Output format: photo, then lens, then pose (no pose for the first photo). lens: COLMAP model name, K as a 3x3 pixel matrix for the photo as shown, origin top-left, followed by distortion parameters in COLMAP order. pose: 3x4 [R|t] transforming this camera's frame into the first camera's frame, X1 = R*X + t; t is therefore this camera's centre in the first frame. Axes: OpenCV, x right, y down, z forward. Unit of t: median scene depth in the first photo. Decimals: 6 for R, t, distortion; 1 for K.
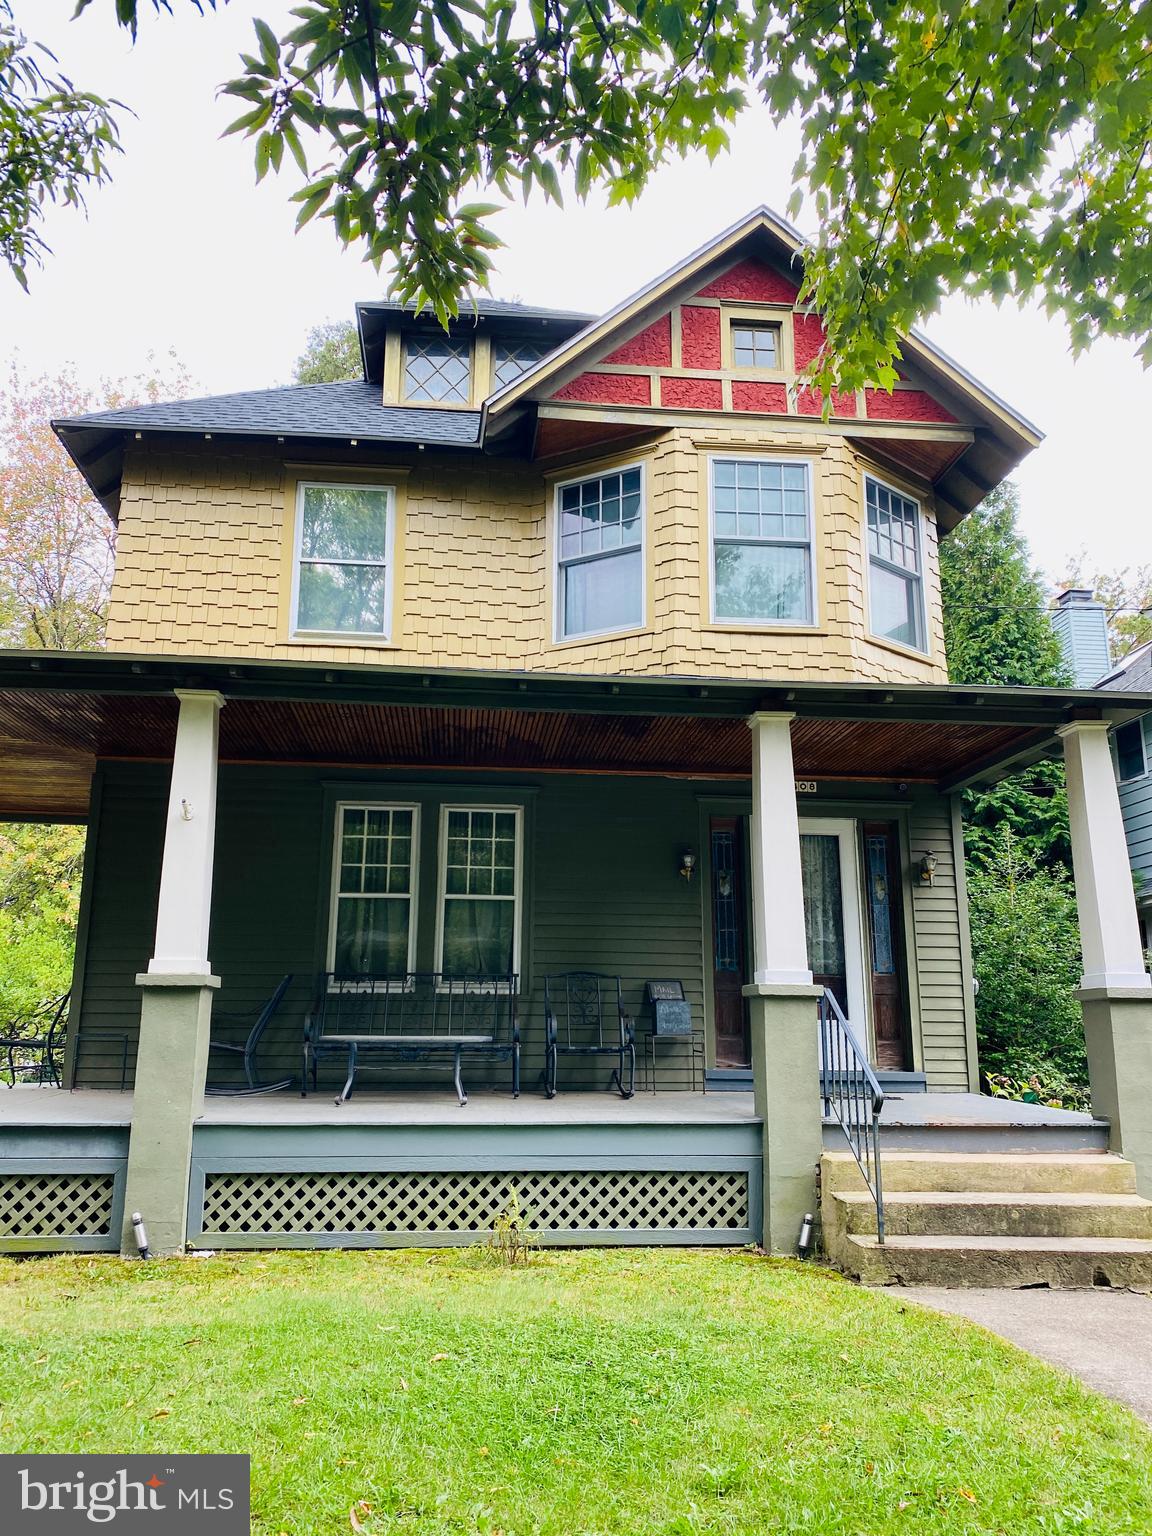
lens RADIAL K [[1171.8, 0, 574.3], [0, 1171.8, 770.5], [0, 0, 1]] dist [-0.002481, -0.005569]
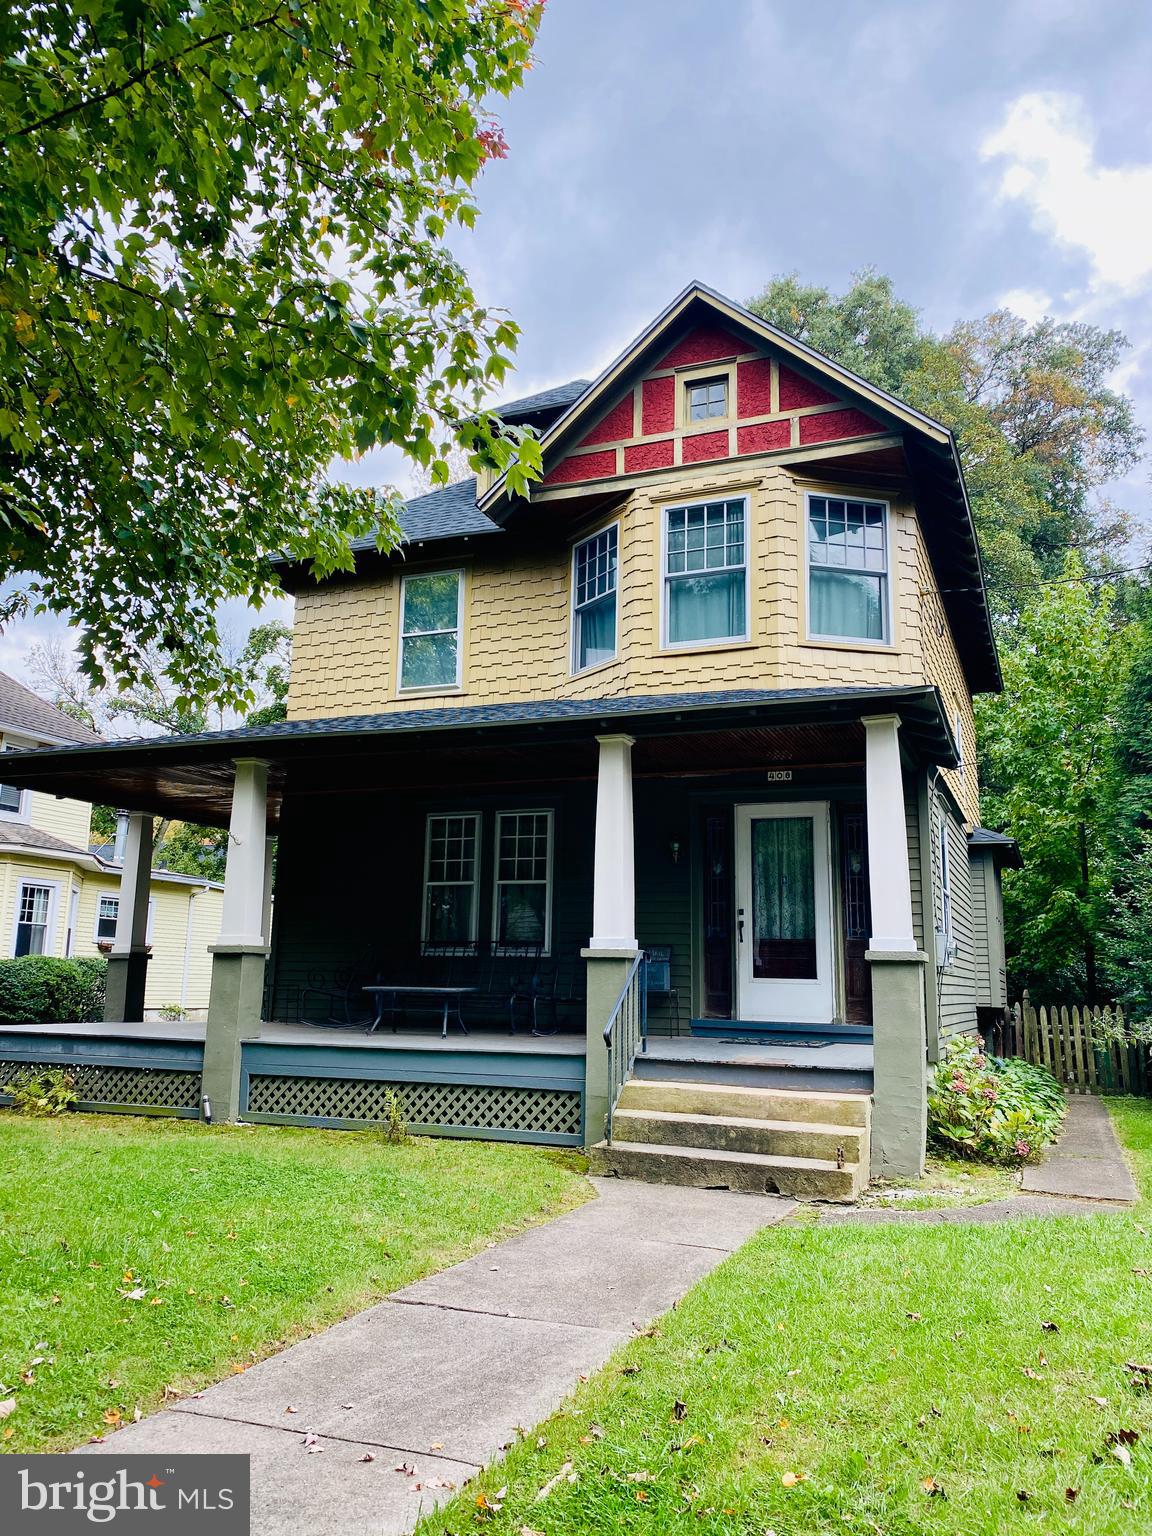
lens RADIAL K [[1171.8, 0, 579.8], [0, 1171.8, 763.3], [0, 0, 1]] dist [-0.002481, -0.005569]
pose [[0.884311, -0.078460, -0.460259, 0.577578], [0.091555, 0.995781, 0.006157, -0.024507], [0.457834, -0.047584, 0.887763, -0.111224]]
